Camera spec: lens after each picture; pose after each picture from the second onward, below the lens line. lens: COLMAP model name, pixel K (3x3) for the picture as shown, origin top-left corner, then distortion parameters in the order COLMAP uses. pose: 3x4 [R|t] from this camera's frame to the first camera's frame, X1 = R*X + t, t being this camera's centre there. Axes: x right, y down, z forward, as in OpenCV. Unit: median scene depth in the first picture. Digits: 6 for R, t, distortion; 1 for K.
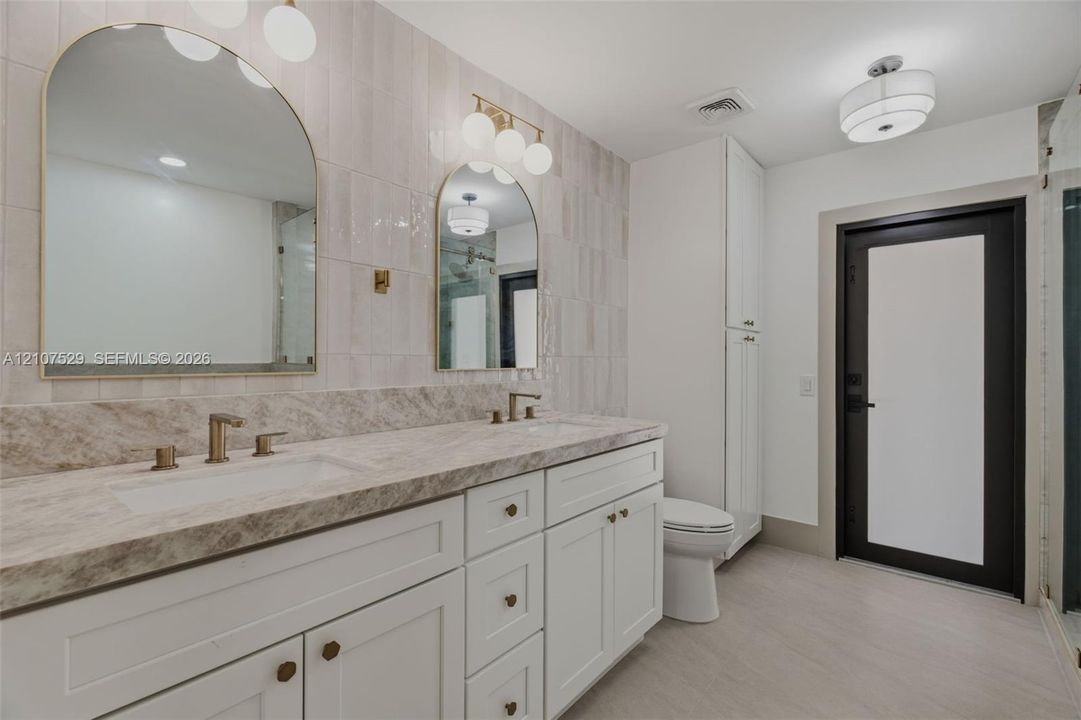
lens RADIAL K [[465.5, 0, 539.8], [0, 465.5, 360.3], [0, 0, 1]] dist [0.002008, 0.000374]
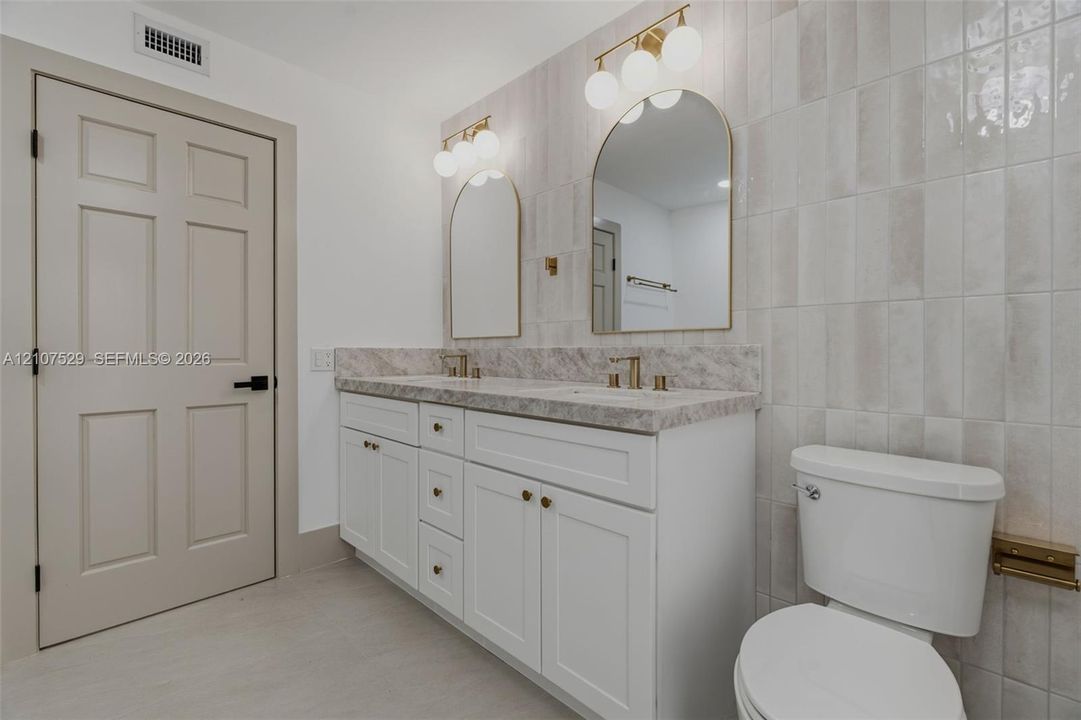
lens RADIAL K [[465.5, 0, 543.9], [0, 465.5, 357.5], [0, 0, 1]] dist [0.002008, 0.000374]
pose [[-0.067587, 0.008046, -0.997681, 0.959238], [-0.000530, 0.999967, 0.008100, 0.076512], [0.997713, 0.001077, -0.067581, 1.043594]]
